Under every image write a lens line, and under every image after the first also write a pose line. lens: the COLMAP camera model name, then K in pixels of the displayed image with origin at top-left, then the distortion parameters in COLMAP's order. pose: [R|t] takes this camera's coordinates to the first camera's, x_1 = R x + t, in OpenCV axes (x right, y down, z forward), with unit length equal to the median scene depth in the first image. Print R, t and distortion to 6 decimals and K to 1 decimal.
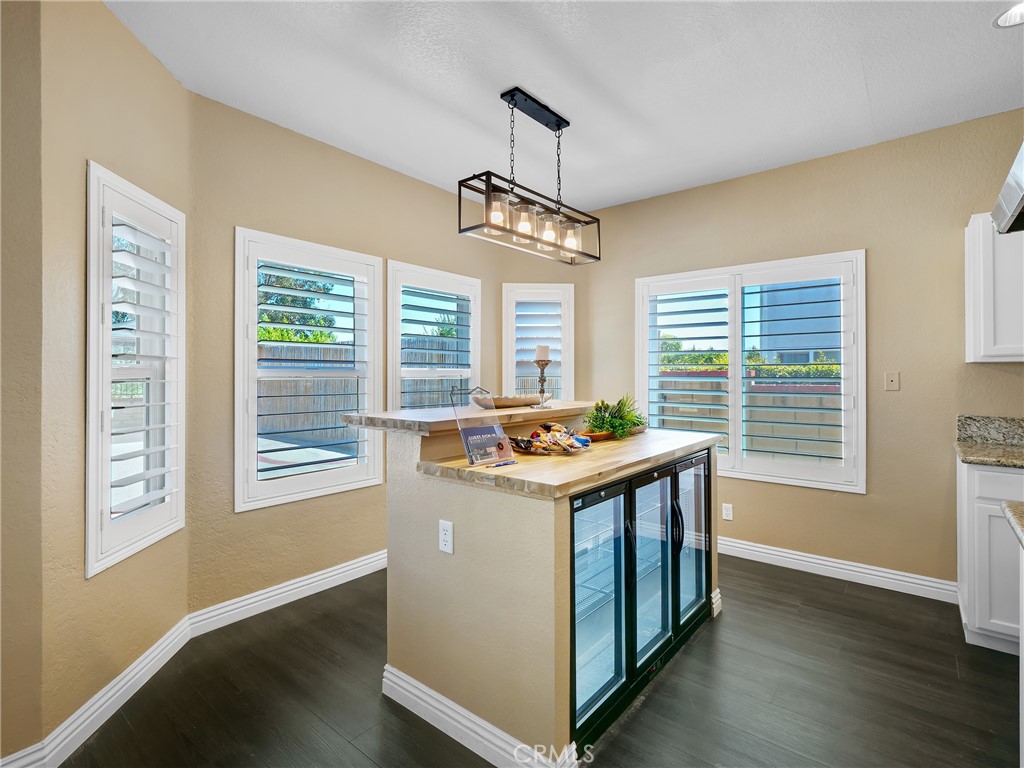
lens RADIAL K [[501.9, 0, 514.0], [0, 501.9, 371.0], [0, 0, 1]] dist [-0.013351, -0.000946]
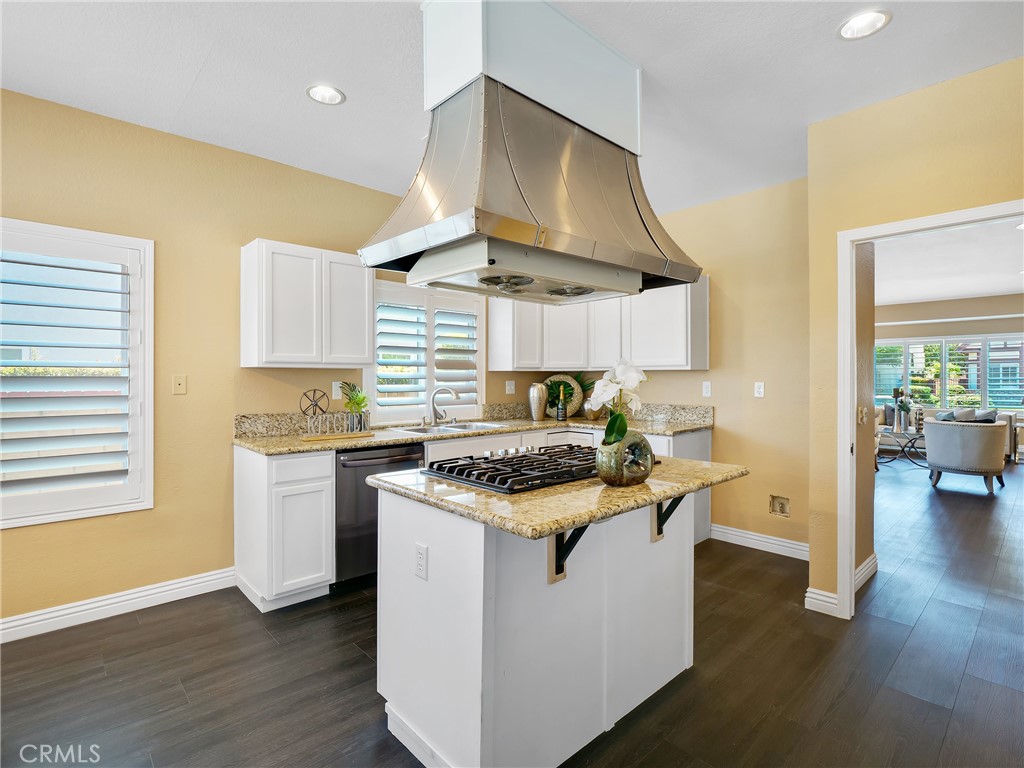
lens RADIAL K [[501.9, 0, 515.3], [0, 501.9, 379.8], [0, 0, 1]] dist [-0.013351, -0.000946]
pose [[0.121283, -0.003281, 0.992613, -0.141770], [-0.007507, 0.999963, 0.004222, 0.001927], [-0.992590, -0.007963, 0.121254, 0.261990]]
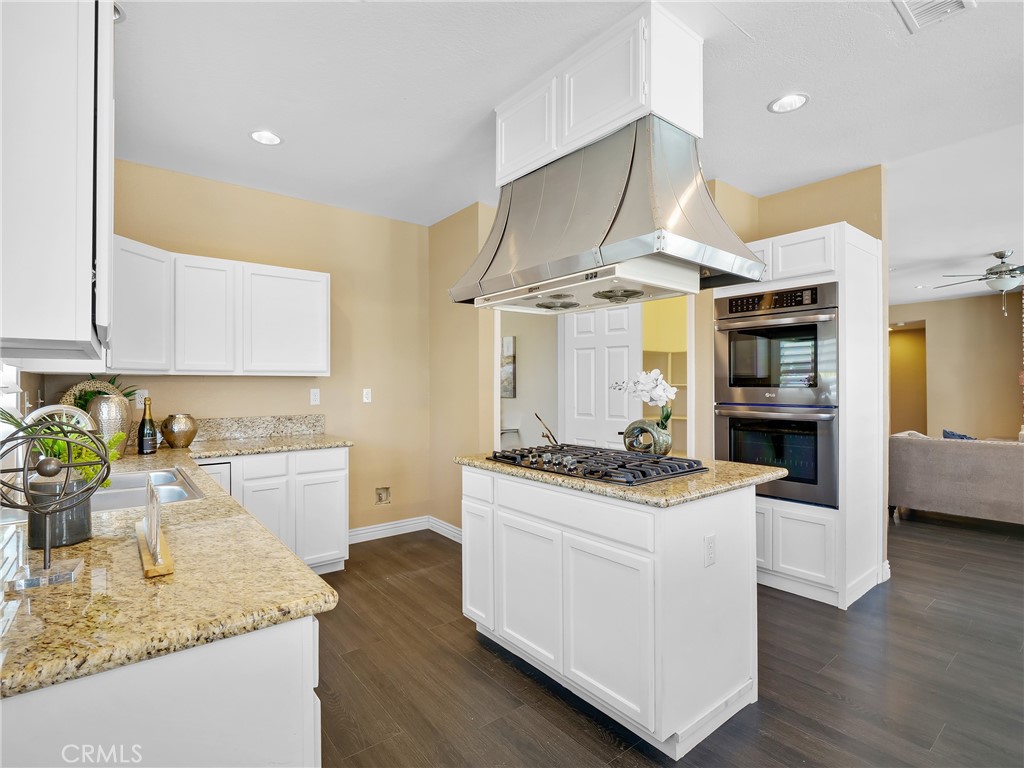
lens RADIAL K [[501.9, 0, 513.6], [0, 501.9, 384.0], [0, 0, 1]] dist [-0.013351, -0.000946]
pose [[-0.981410, 0.004469, 0.191870, 0.605942], [0.002518, 0.999943, -0.010408, 0.012233], [-0.191906, -0.009732, -0.981365, 1.214236]]
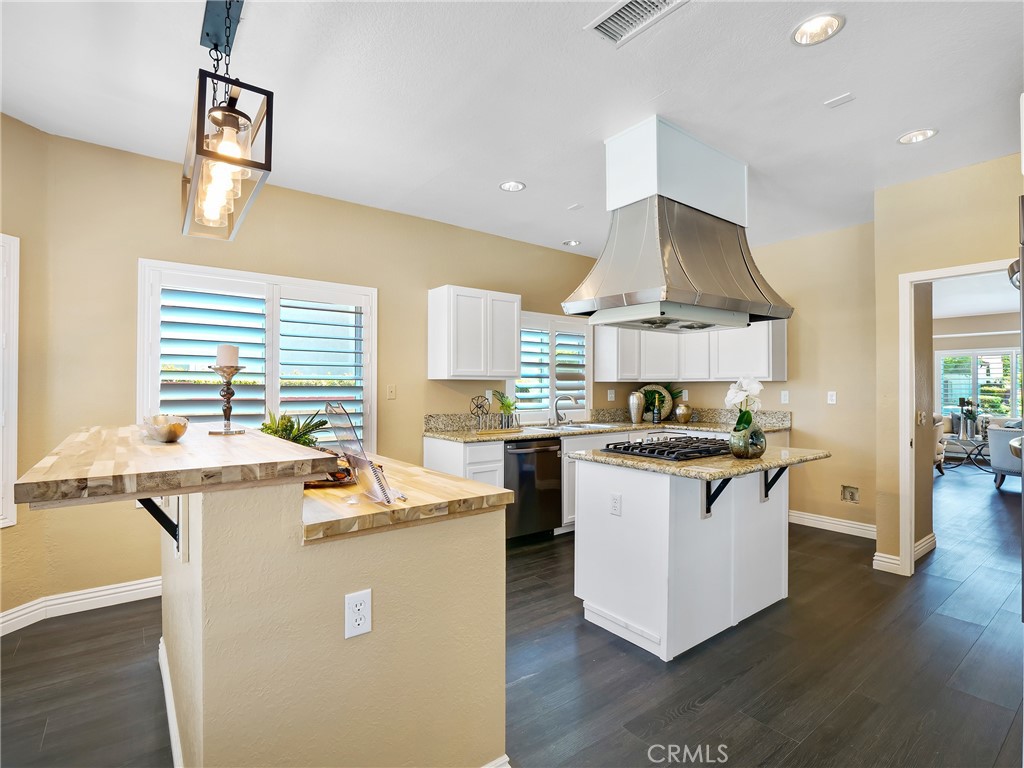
lens RADIAL K [[501.9, 0, 513.8], [0, 501.9, 386.4], [0, 0, 1]] dist [-0.013351, -0.000946]
pose [[0.214035, 0.002884, 0.976822, -0.552856], [-0.008669, 0.999962, -0.001053, 0.004022], [-0.976788, -0.008243, 0.214051, 0.446046]]
